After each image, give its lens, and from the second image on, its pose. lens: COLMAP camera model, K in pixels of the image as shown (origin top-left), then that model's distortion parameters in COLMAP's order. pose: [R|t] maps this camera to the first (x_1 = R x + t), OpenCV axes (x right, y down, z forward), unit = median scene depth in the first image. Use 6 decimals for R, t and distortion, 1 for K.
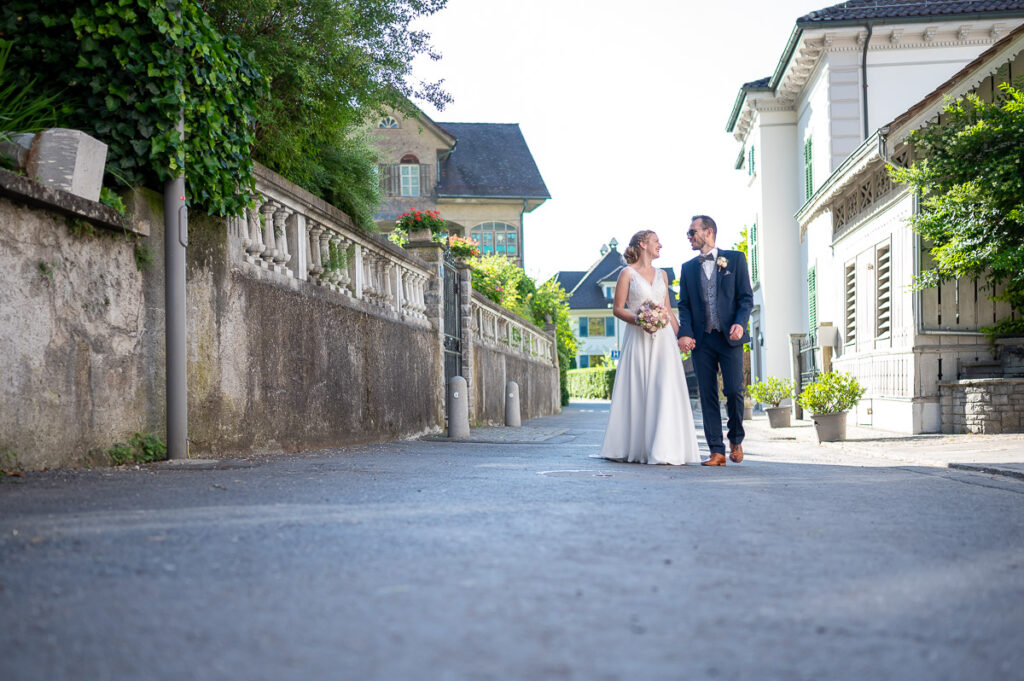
lens RADIAL K [[1158.0, 0, 495.4], [0, 1158.0, 378.8], [0, 0, 1]] dist [-0.009880, -0.009171]
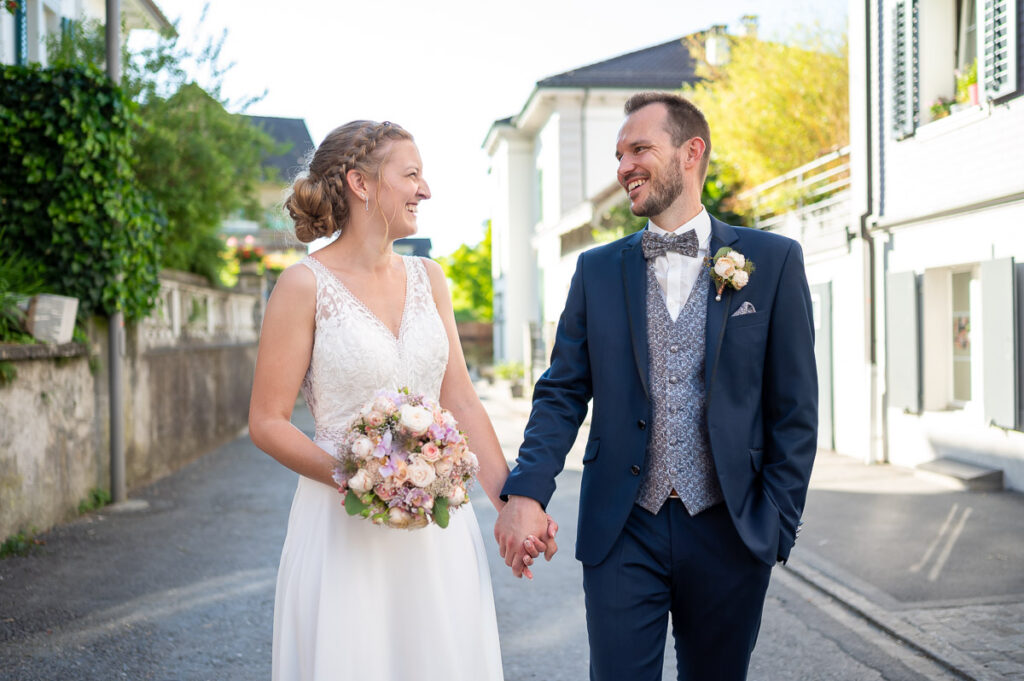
lens RADIAL K [[981.3, 0, 508.0], [0, 981.3, 342.9], [0, 0, 1]] dist [-0.003400, 0.006656]
pose [[0.973192, 0.005705, 0.229924, -0.054599], [-0.011763, 0.999619, 0.024985, -0.112783], [-0.229694, -0.027020, 0.972888, -0.207953]]
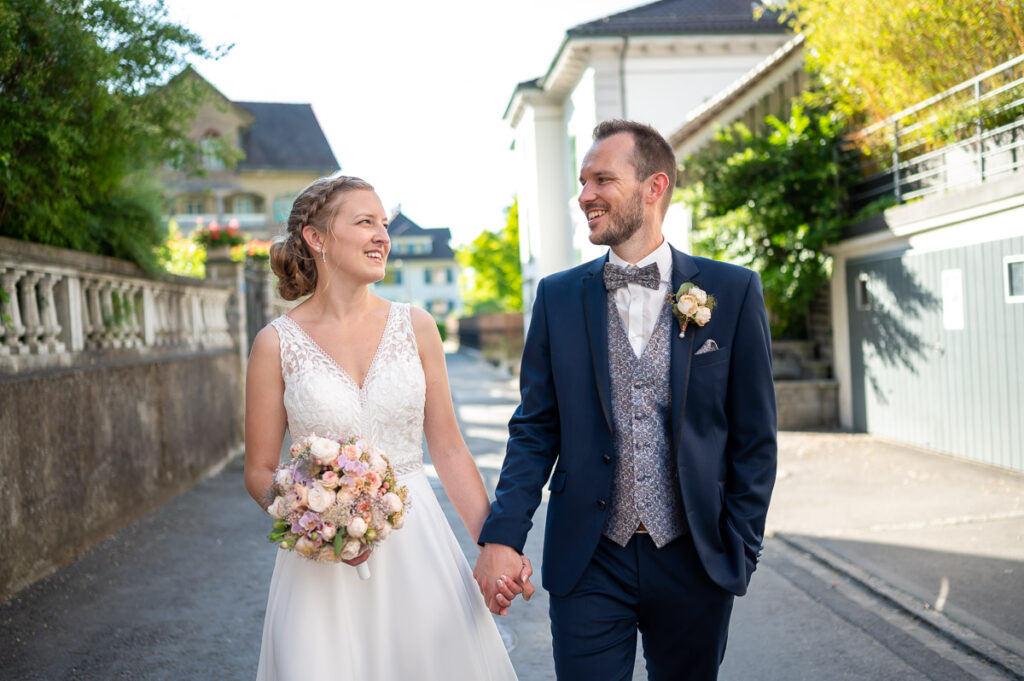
lens RADIAL K [[981.3, 0, 508.0], [0, 981.3, 342.9], [0, 0, 1]] dist [-0.003400, 0.006656]
pose [[0.977694, -0.031366, 0.207681, 0.001252], [0.024691, 0.999094, 0.034655, -0.110725], [-0.208580, -0.028754, 0.977583, 0.193153]]
